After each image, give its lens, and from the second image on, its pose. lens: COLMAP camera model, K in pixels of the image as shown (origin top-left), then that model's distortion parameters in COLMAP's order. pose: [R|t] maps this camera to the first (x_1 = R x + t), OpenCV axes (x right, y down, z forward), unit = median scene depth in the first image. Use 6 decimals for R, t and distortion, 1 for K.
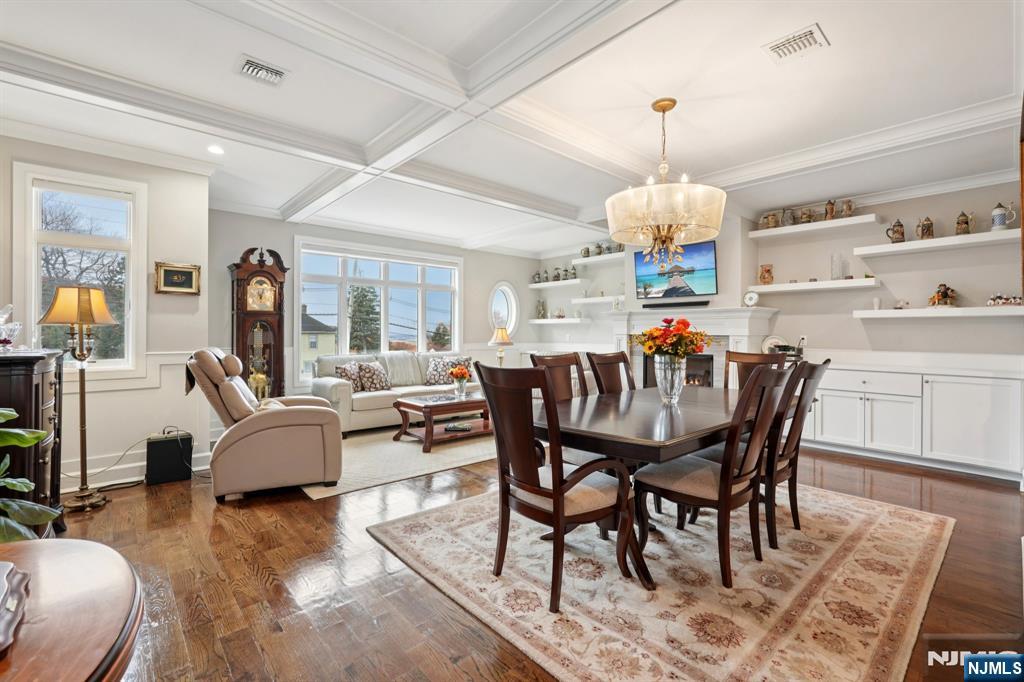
lens RADIAL K [[458.5, 0, 505.9], [0, 458.5, 333.3], [0, 0, 1]] dist [-0.012988, 0.007386]
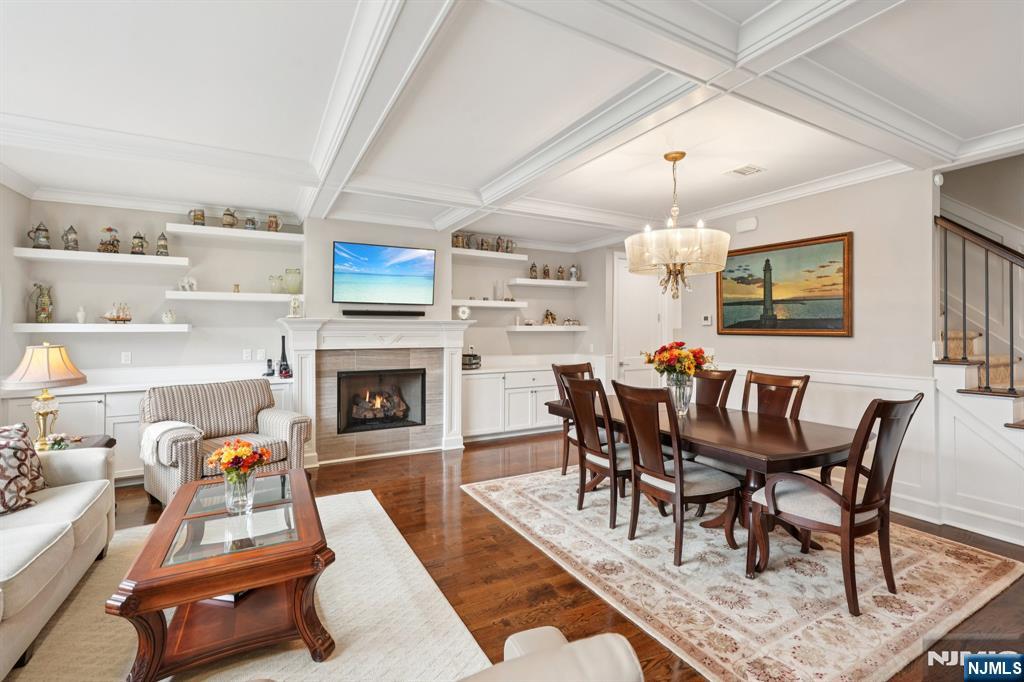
lens RADIAL K [[458.5, 0, 532.0], [0, 458.5, 327.1], [0, 0, 1]] dist [-0.012988, 0.007386]
pose [[0.192283, 0.006566, 0.981318, -0.491743], [0.003392, 0.999967, -0.007355, -0.034525], [-0.981334, 0.004742, 0.192255, 0.659549]]
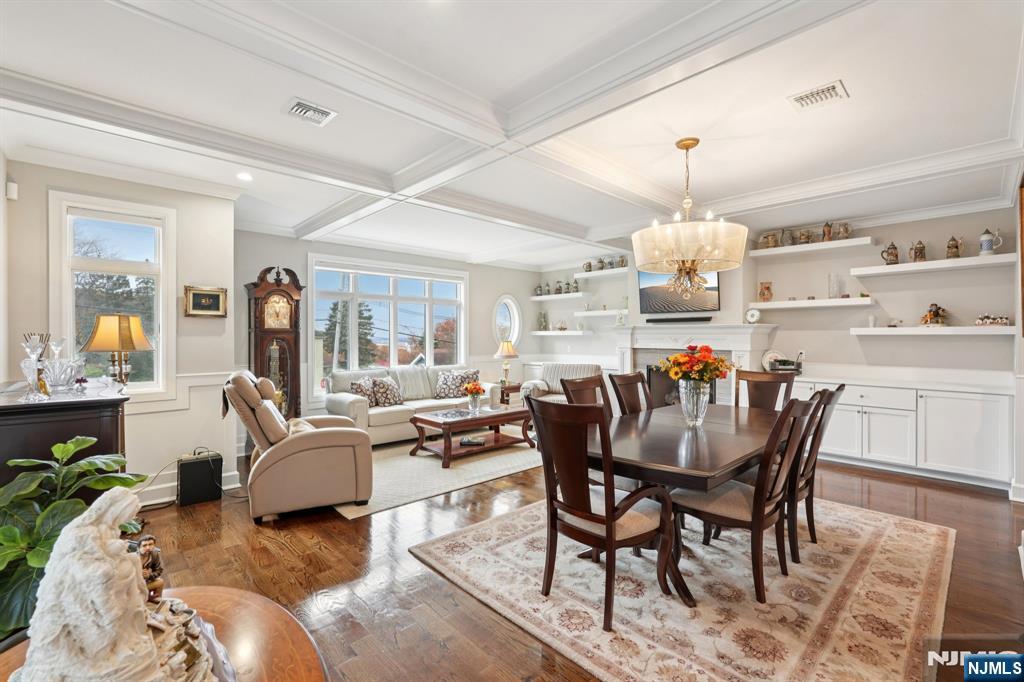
lens RADIAL K [[458.5, 0, 503.4], [0, 458.5, 332.5], [0, 0, 1]] dist [-0.012988, 0.007386]
pose [[0.999604, -0.002600, 0.028005, -0.065534], [0.002815, 0.999967, -0.007630, -0.032024], [-0.027984, 0.007706, 0.999579, -0.027371]]
